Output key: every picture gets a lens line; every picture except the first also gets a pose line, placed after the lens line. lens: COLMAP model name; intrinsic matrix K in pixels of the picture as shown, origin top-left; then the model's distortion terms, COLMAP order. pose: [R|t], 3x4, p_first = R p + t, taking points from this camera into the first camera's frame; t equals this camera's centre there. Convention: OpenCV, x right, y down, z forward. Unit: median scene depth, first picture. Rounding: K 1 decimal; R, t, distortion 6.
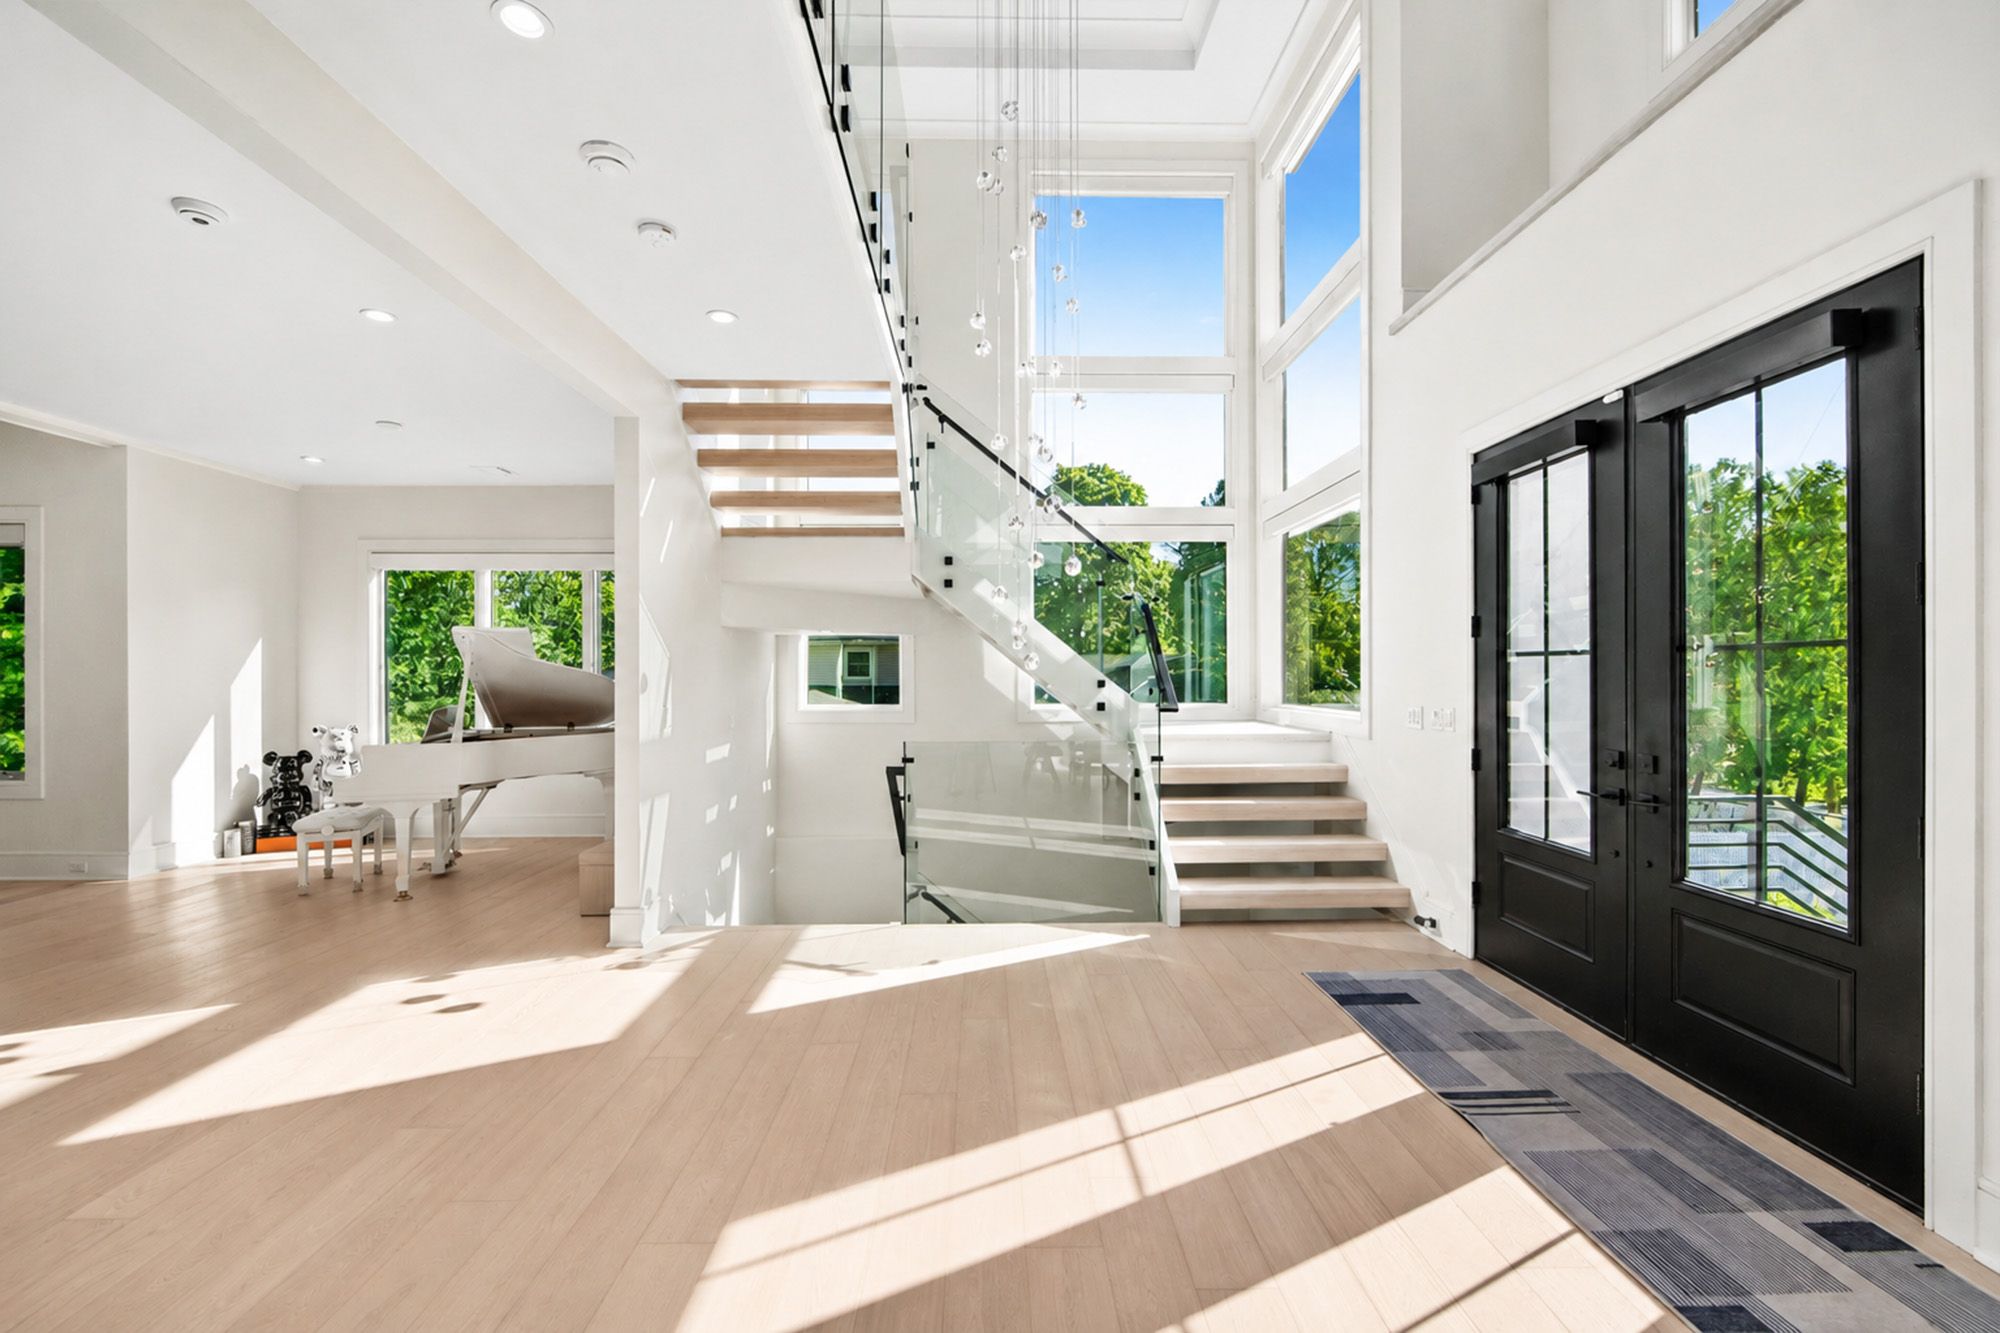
lens RADIAL K [[793.0, 0, 1004.3], [0, 793.0, 674.4], [0, 0, 1]] dist [-0.002337, -0.000290]
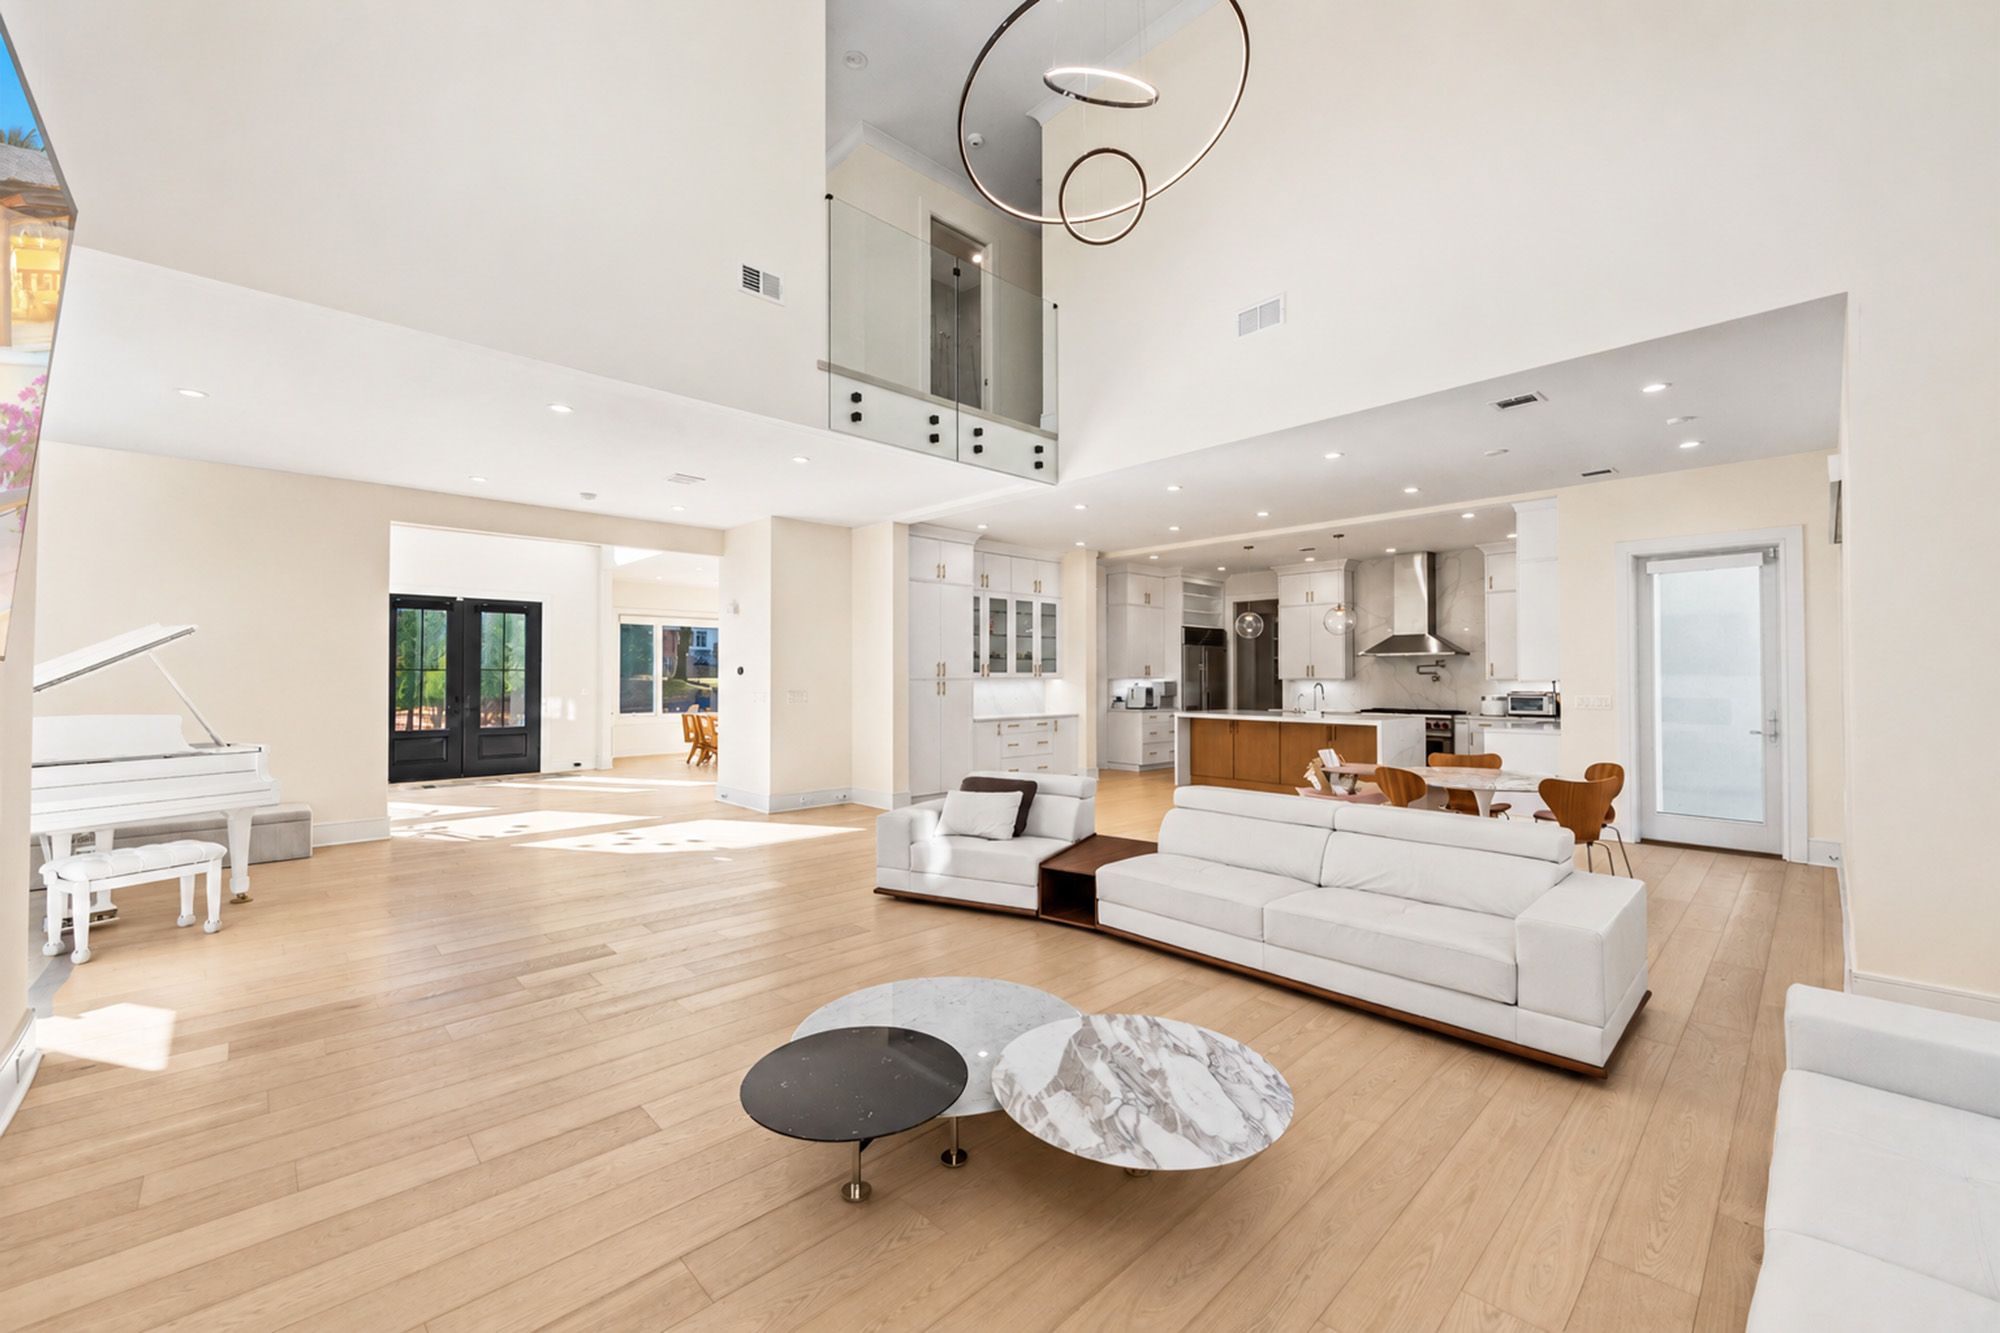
lens RADIAL K [[793.0, 0, 981.4], [0, 793.0, 664.2], [0, 0, 1]] dist [-0.002337, -0.000290]
pose [[-0.656525, 0.014772, 0.754160, -2.621368], [0.002588, 0.999846, -0.017332, 0.009462], [-0.754300, -0.009427, -0.656462, 1.184589]]
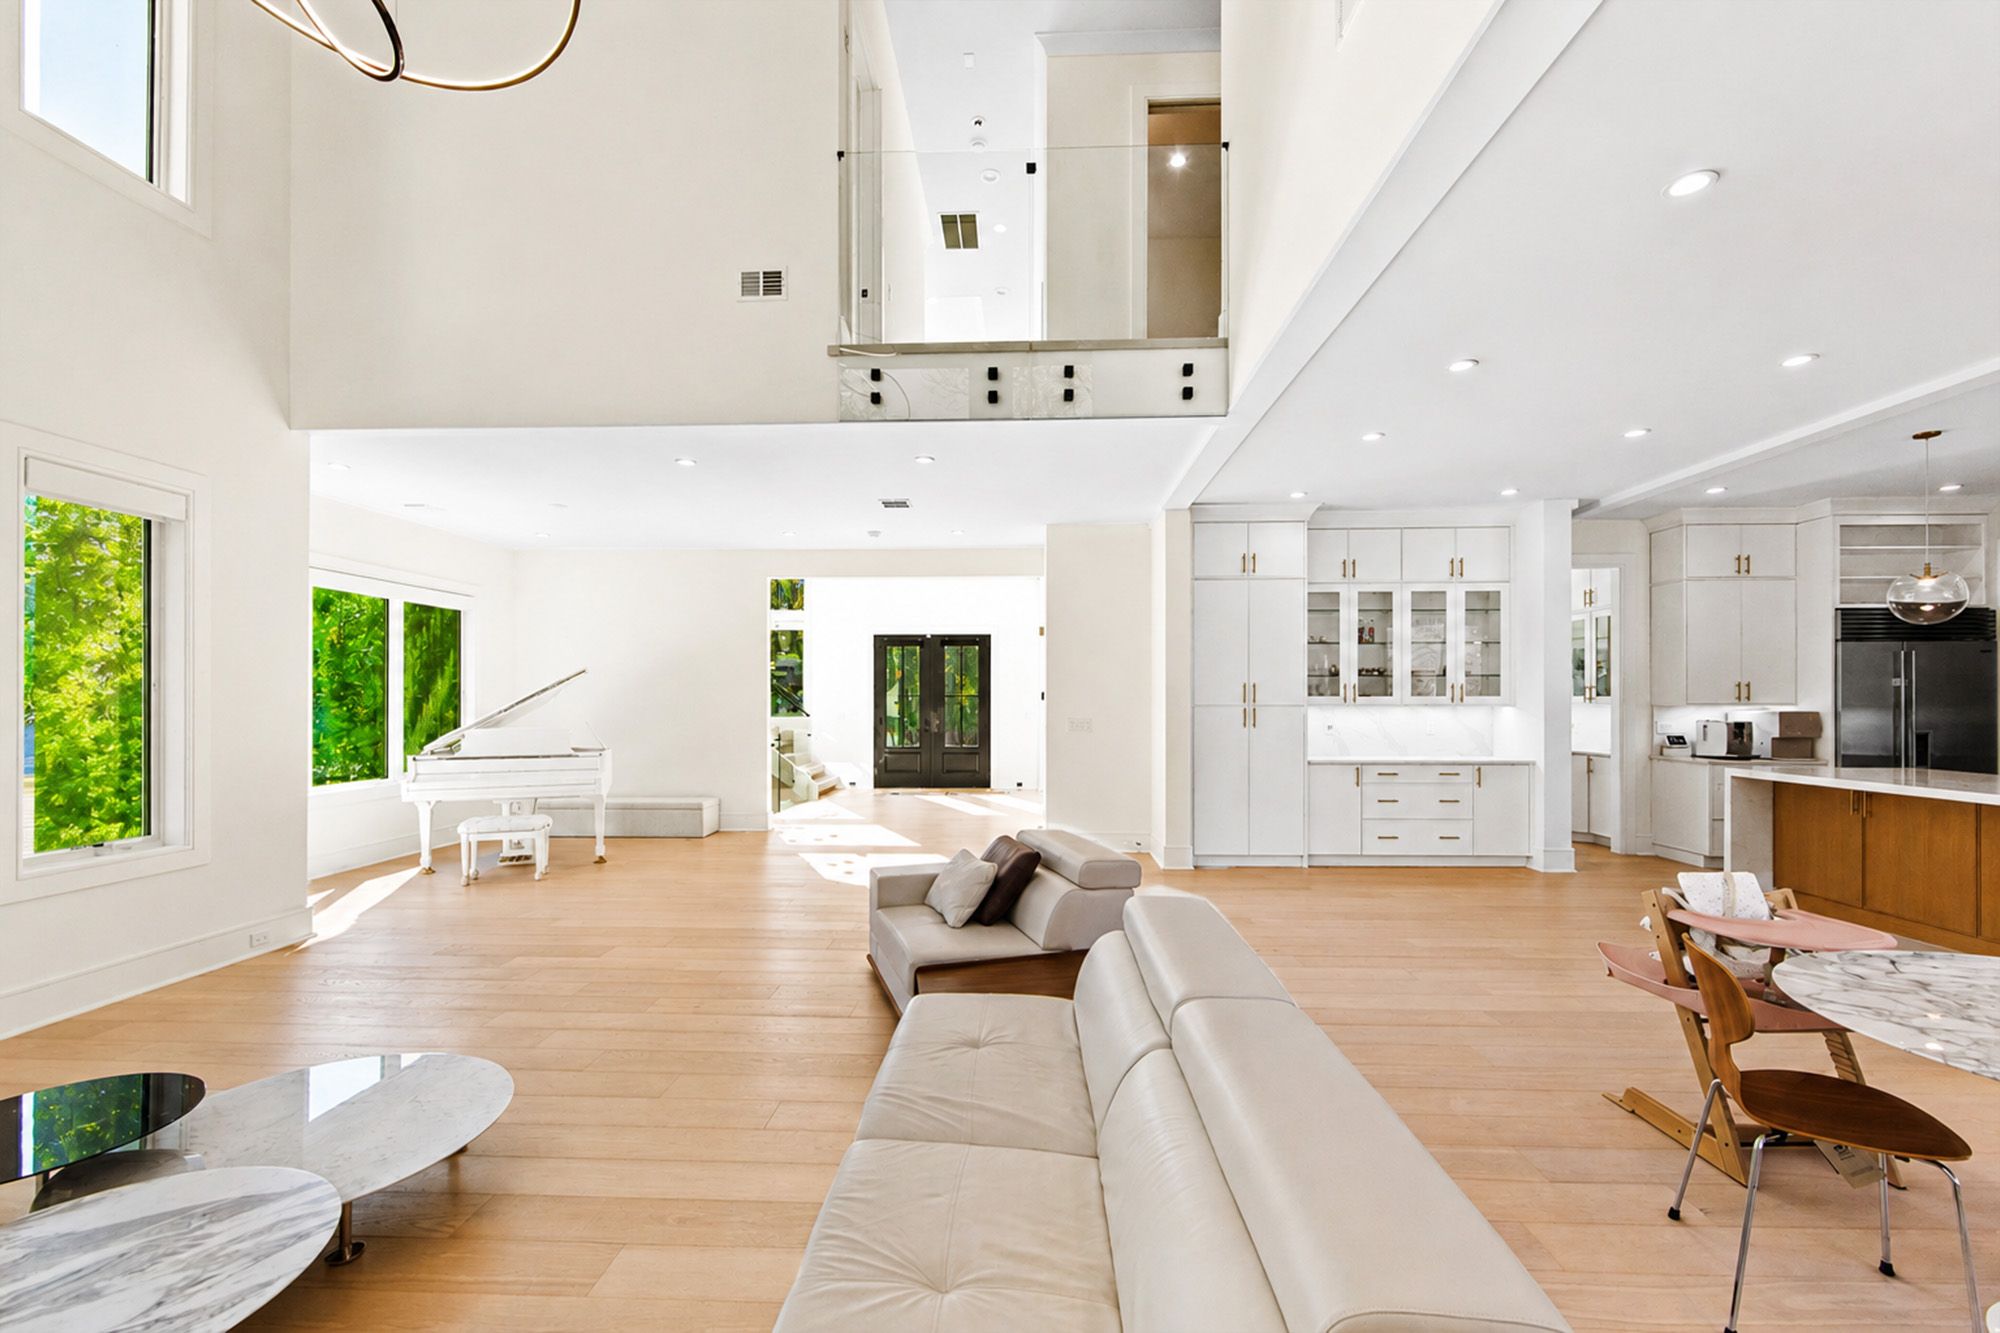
lens RADIAL K [[793.0, 0, 989.8], [0, 793.0, 698.9], [0, 0, 1]] dist [-0.002337, -0.000290]
pose [[0.078661, 0.008100, 0.996869, -2.603361], [0.000810, 0.999966, -0.008189, 0.012083], [-0.996901, 0.001452, 0.078651, 0.254806]]
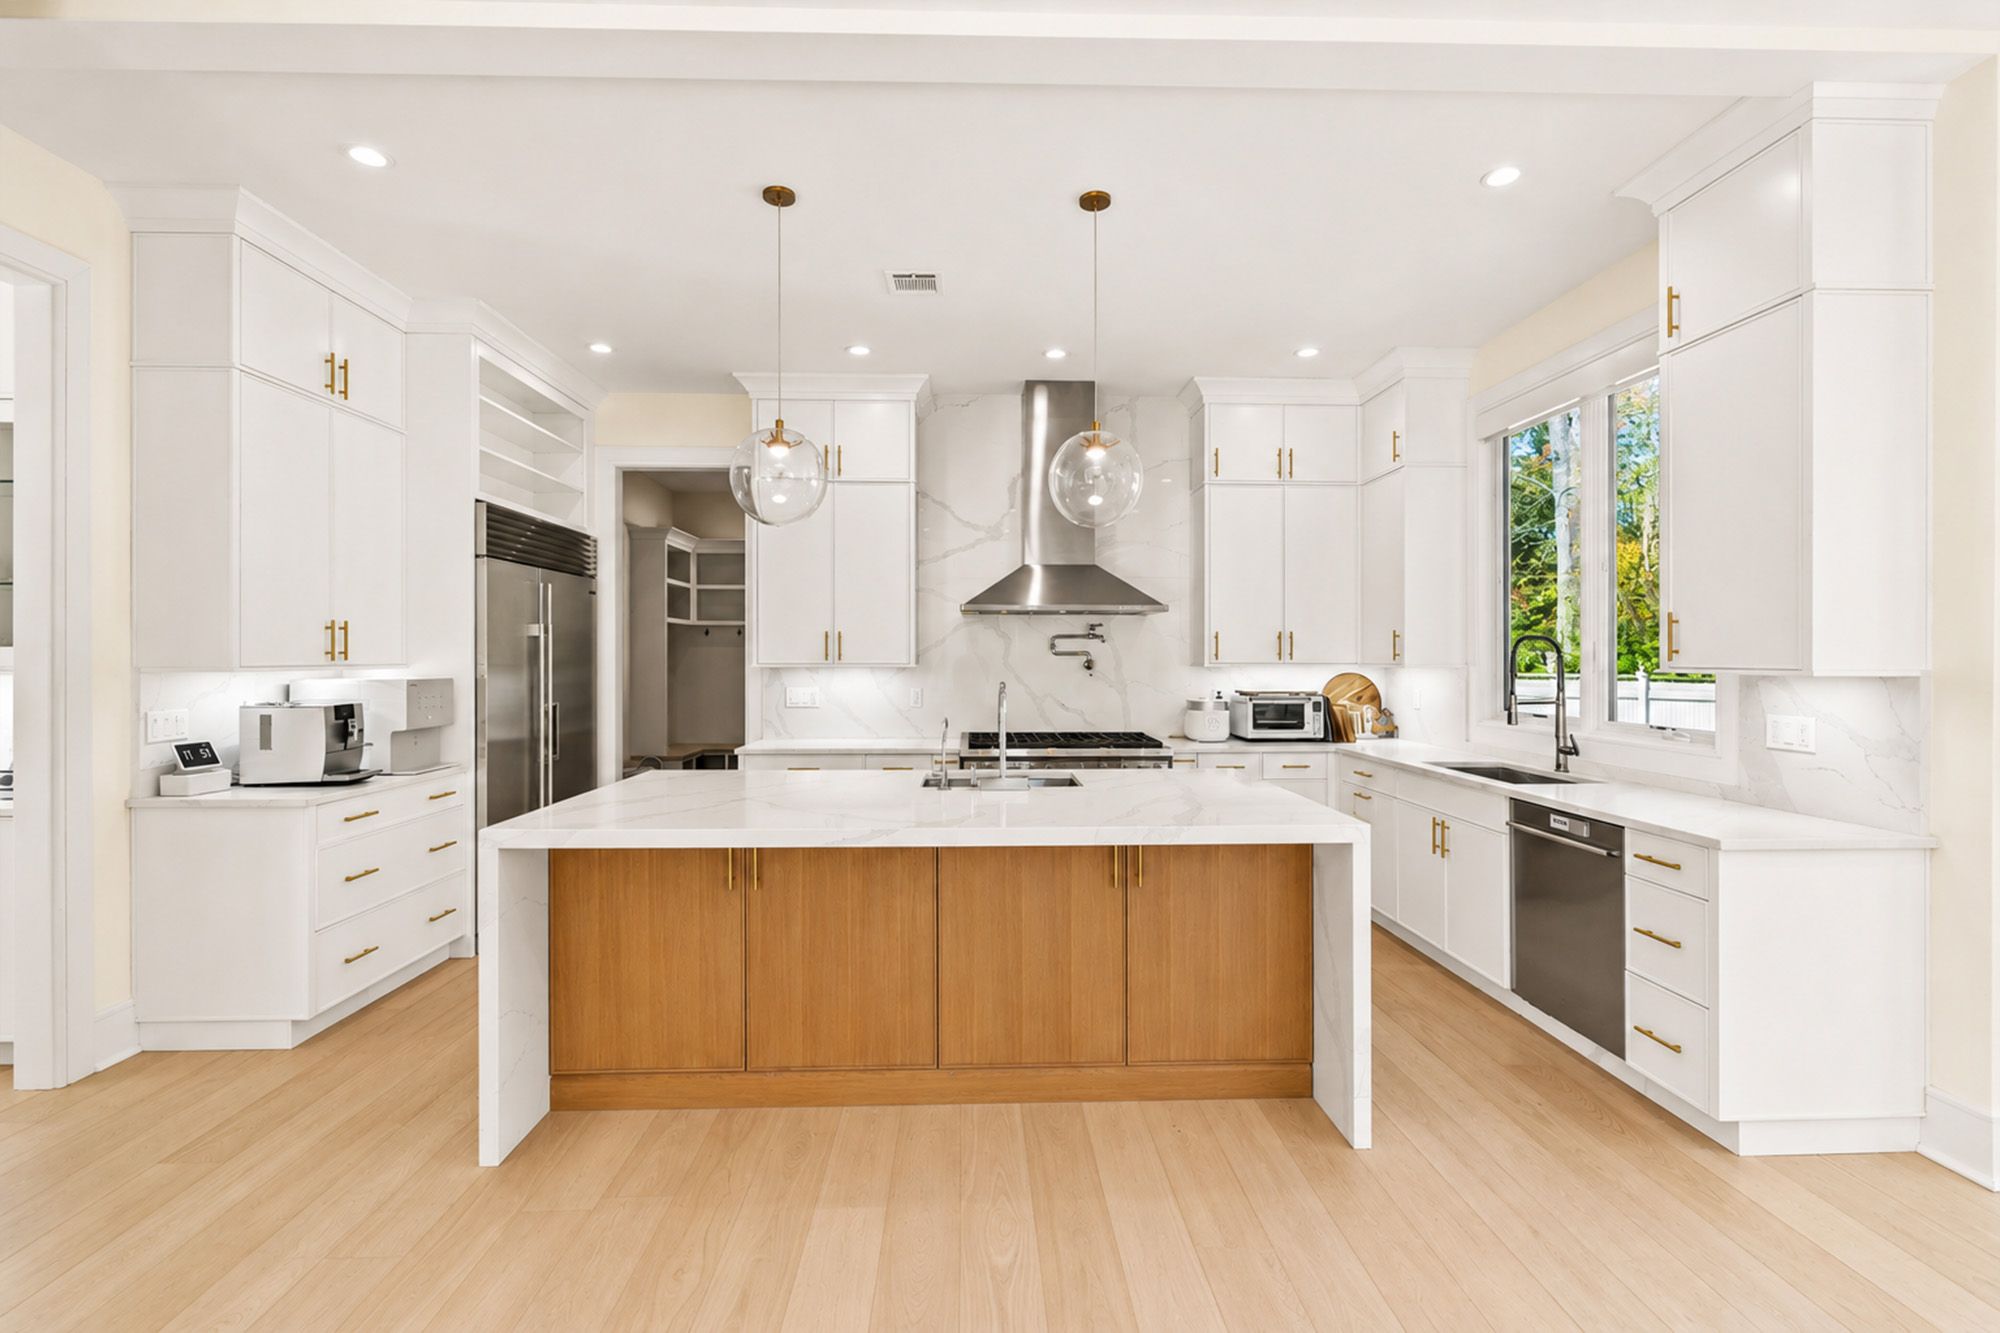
lens RADIAL K [[854.4, 0, 992.7], [0, 854.4, 664.9], [0, 0, 1]] dist [0.003489, -0.000109]
pose [[-0.999977, 0.001426, -0.006564, -1.483113], [0.001361, 0.999950, 0.009955, 0.001909], [0.006578, 0.009946, -0.999929, -0.316443]]
